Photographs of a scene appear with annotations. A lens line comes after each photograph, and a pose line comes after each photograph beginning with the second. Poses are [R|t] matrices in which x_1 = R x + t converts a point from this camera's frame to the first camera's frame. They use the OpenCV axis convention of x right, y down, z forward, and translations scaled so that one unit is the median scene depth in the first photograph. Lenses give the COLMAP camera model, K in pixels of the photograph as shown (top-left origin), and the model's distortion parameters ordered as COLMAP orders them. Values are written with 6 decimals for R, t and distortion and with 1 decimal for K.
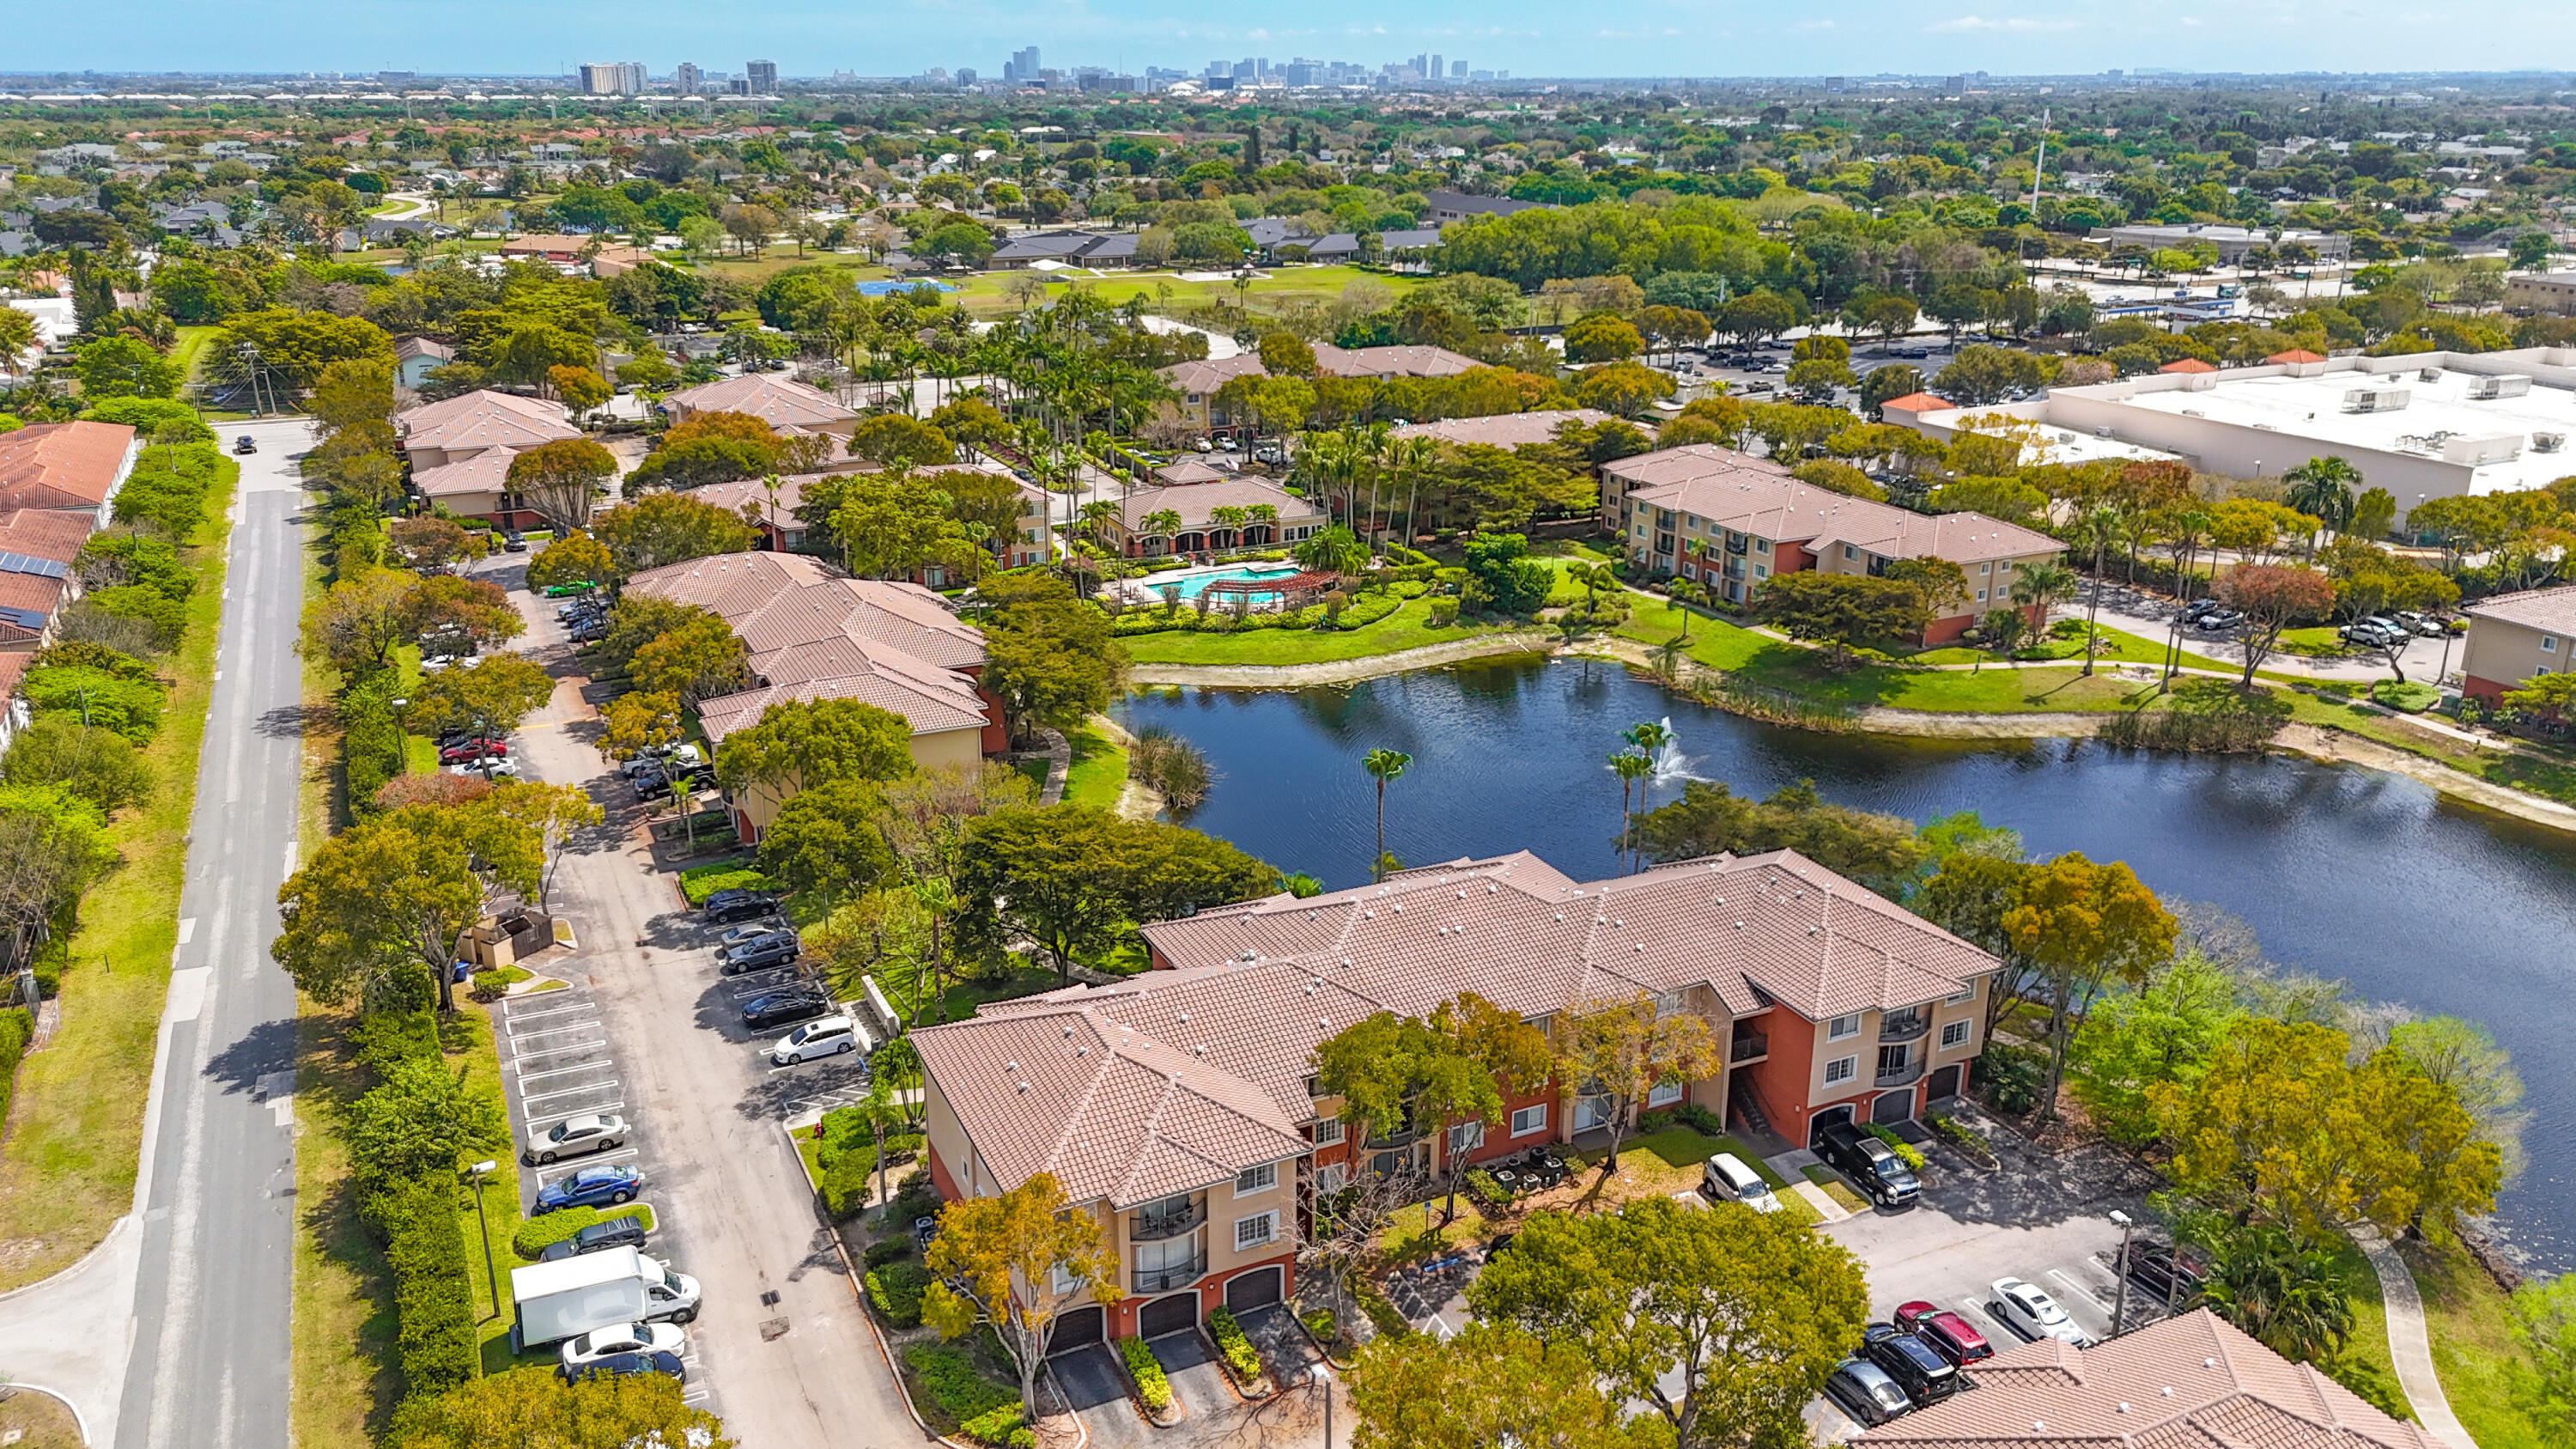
lens RADIAL K [[1900.6, 0, 1288.0], [0, 1900.6, 724.5], [0, 0, 1]] dist [0.072989, -0.083627]
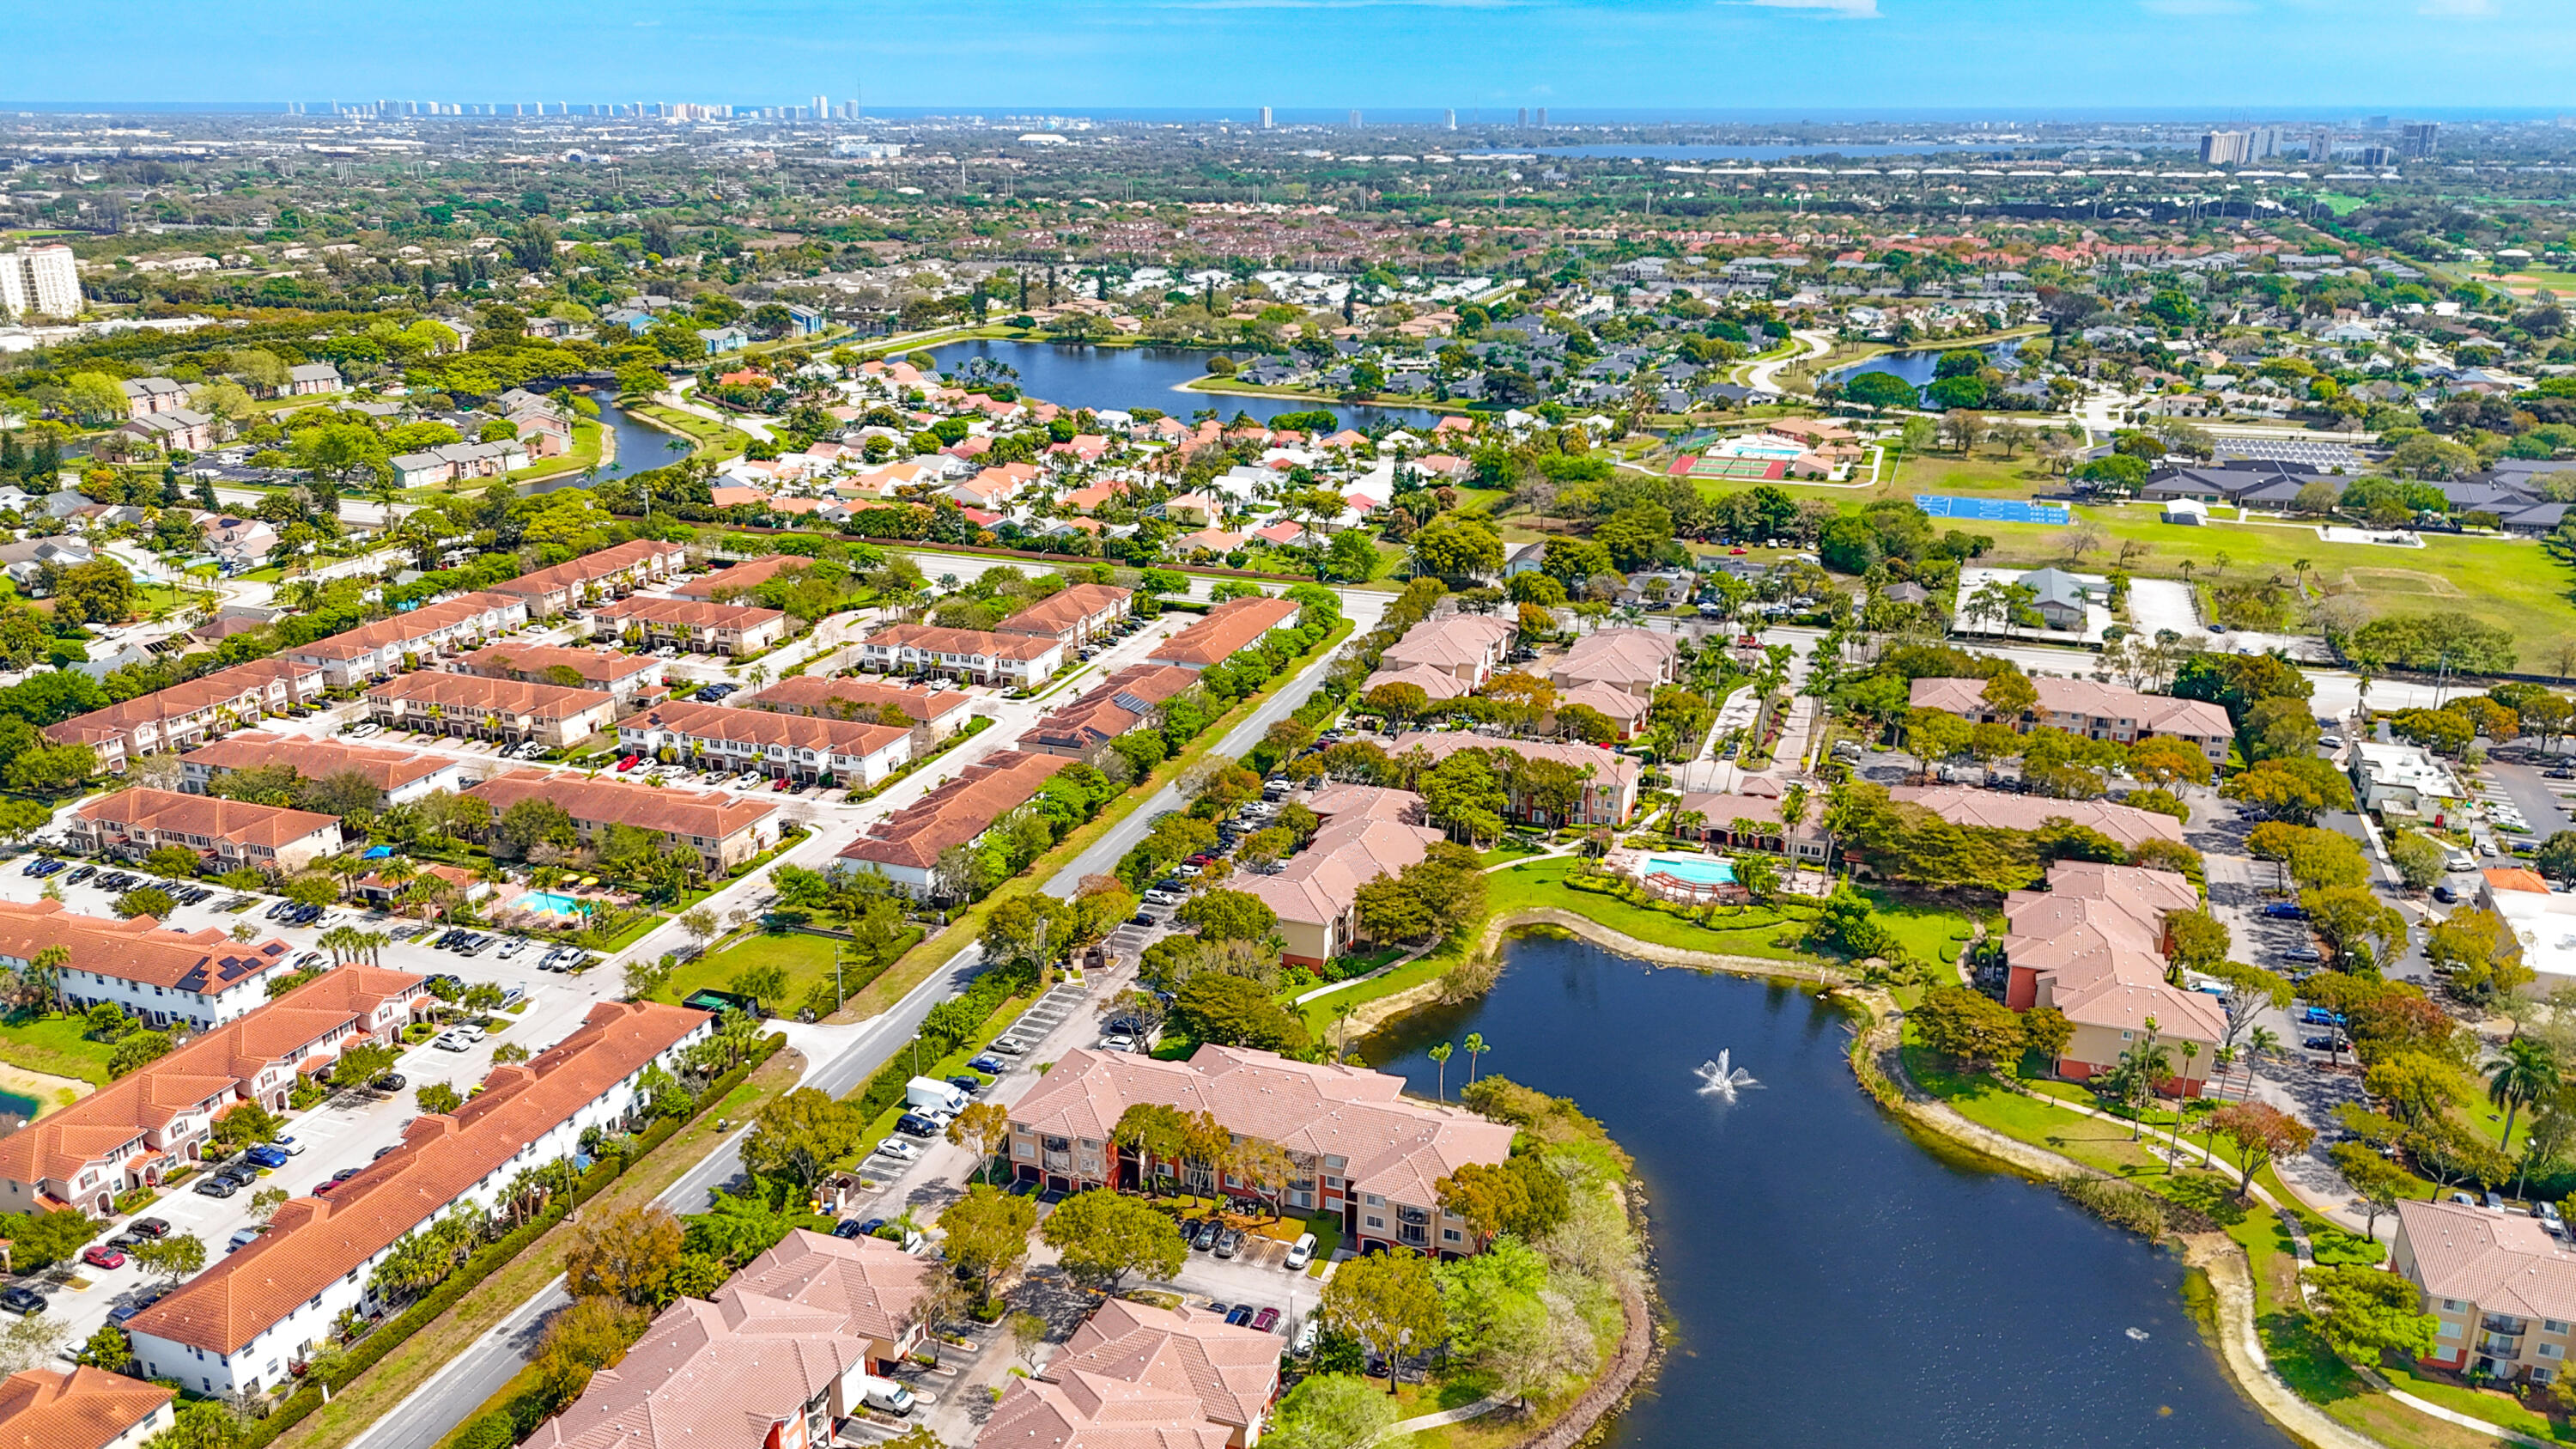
lens RADIAL K [[1900.6, 0, 1288.0], [0, 1900.6, 724.5], [0, 0, 1]] dist [0.072989, -0.083627]
pose [[0.699192, 0.222716, -0.679359, 1.157852], [-0.231658, 0.969549, 0.079429, -0.369340], [0.676362, 0.101843, 0.729495, -0.470020]]
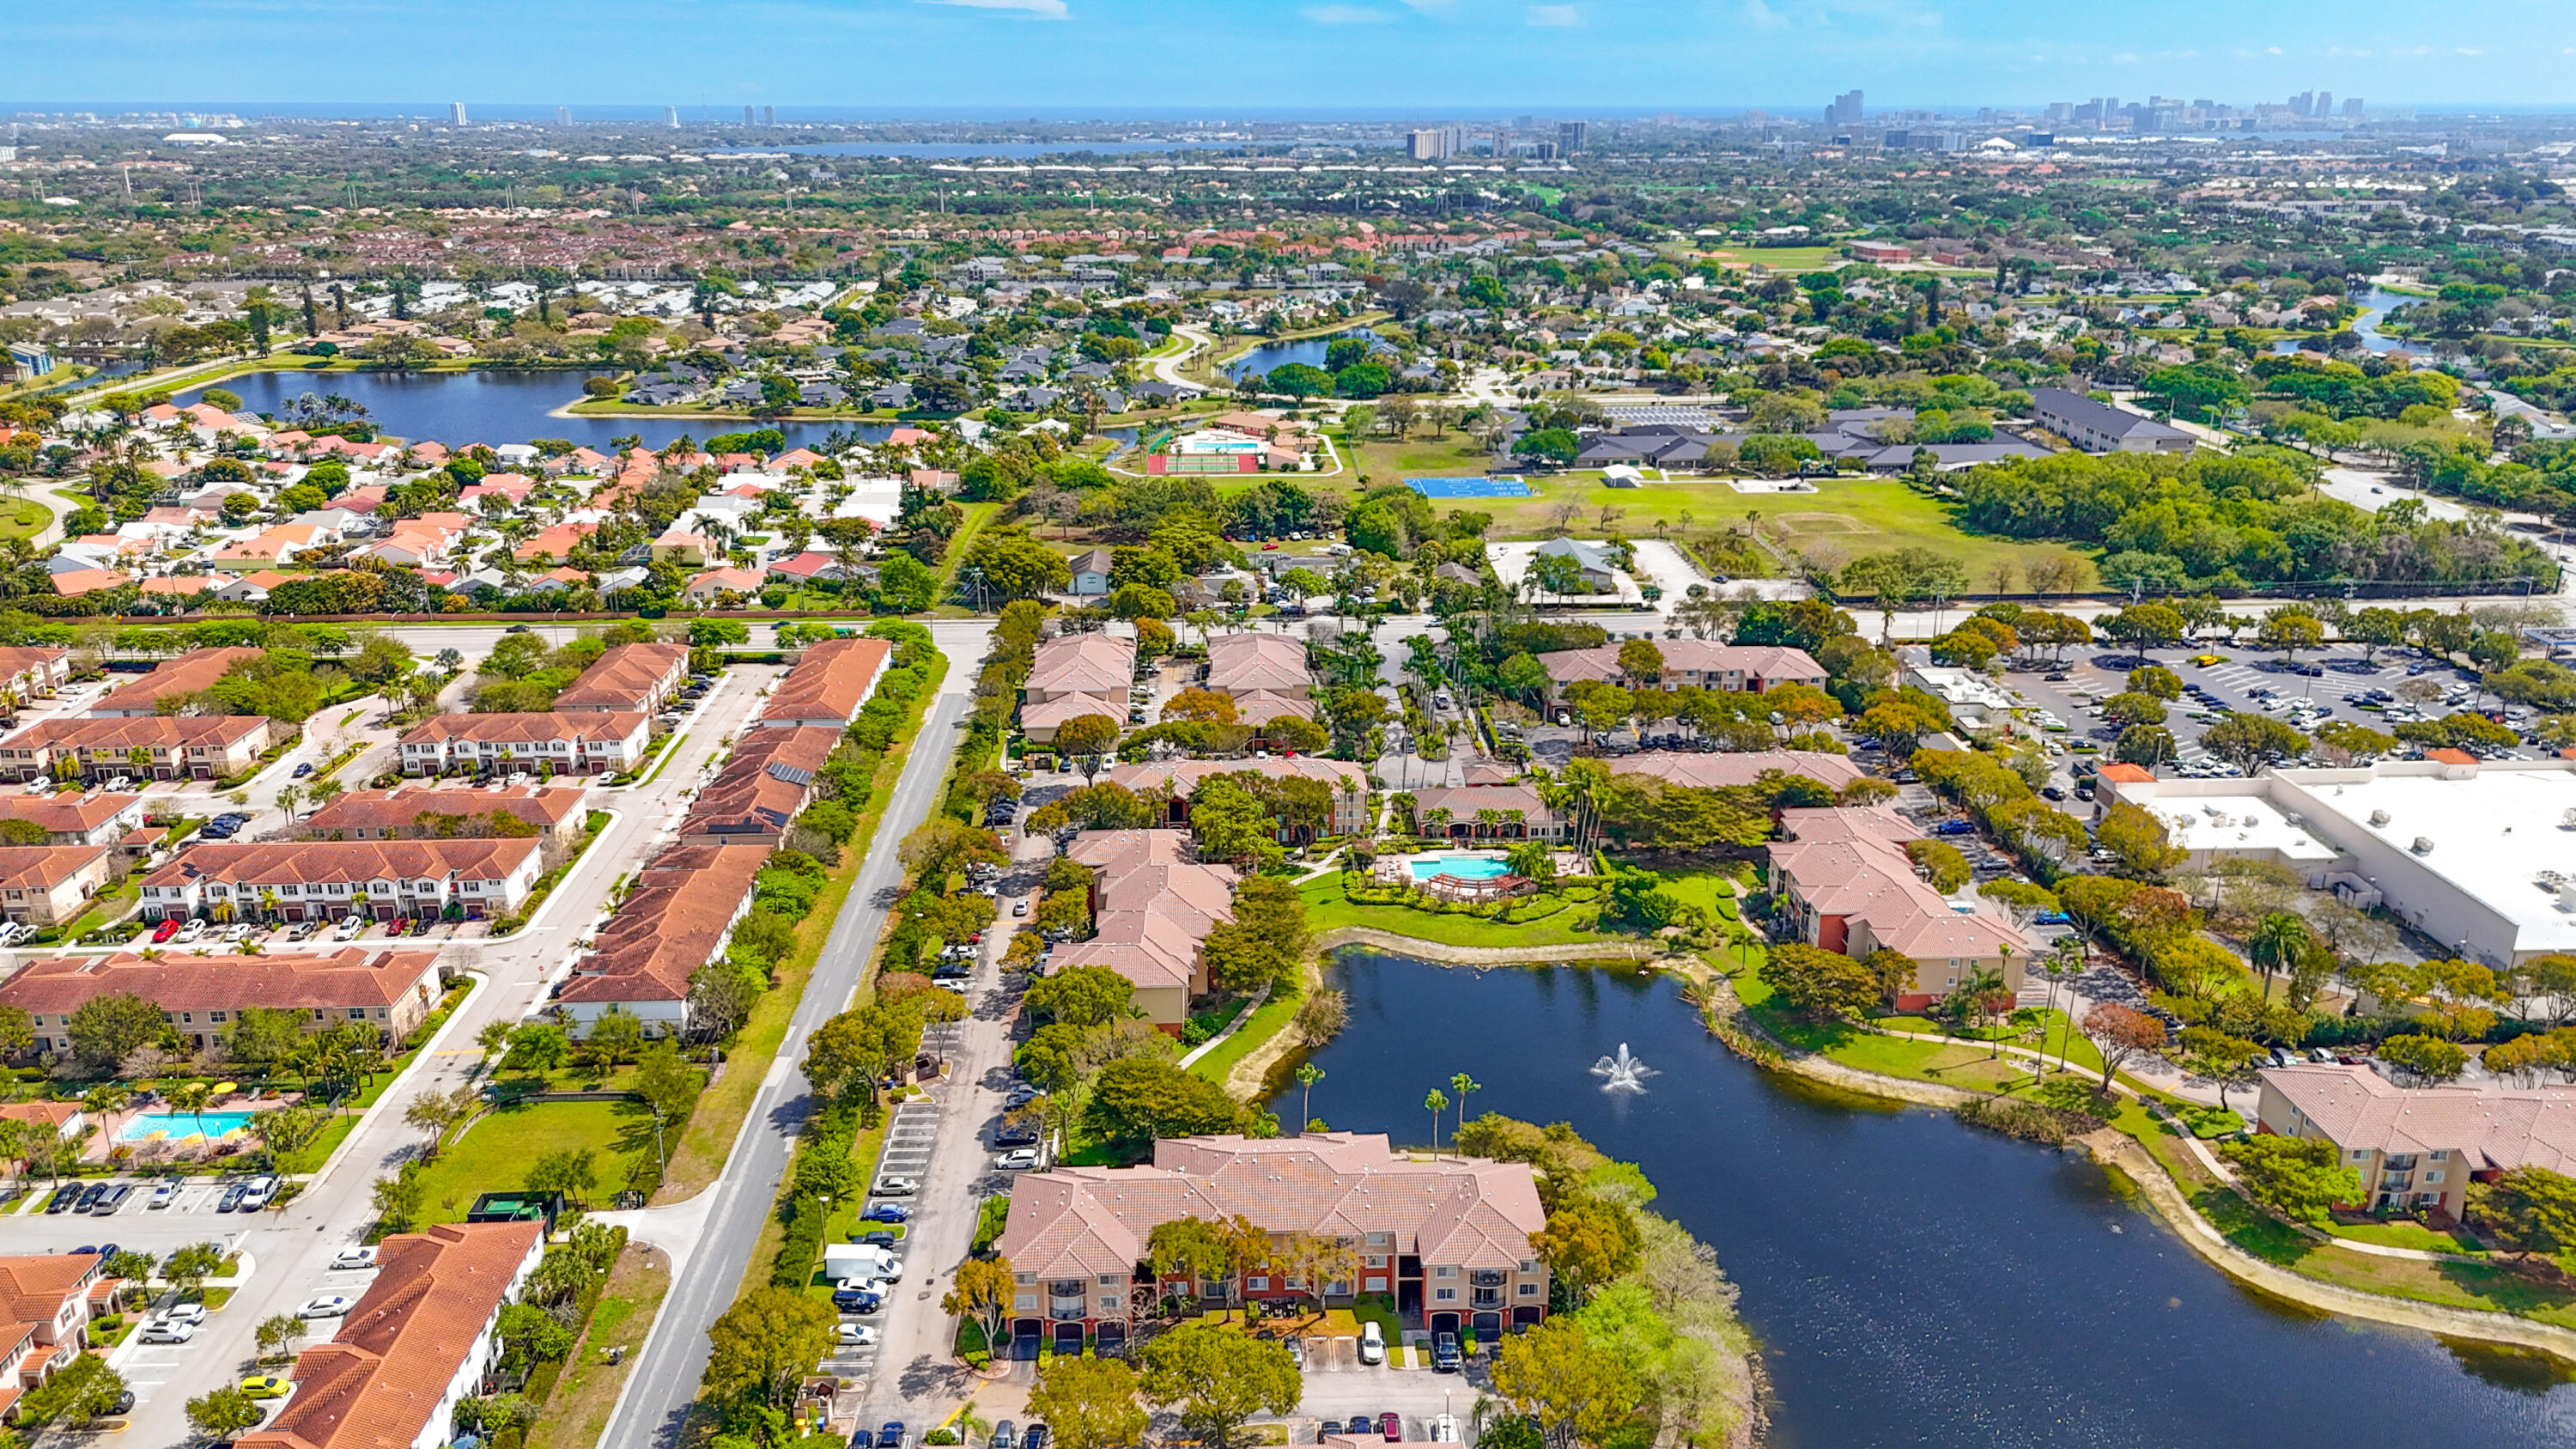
lens RADIAL K [[1900.6, 0, 1288.0], [0, 1900.6, 724.5], [0, 0, 1]] dist [0.072989, -0.083627]
pose [[0.917424, 0.123370, -0.378302, 0.619827], [-0.127758, 0.991712, 0.013585, -0.304211], [0.376842, 0.035868, 0.925583, -0.663804]]
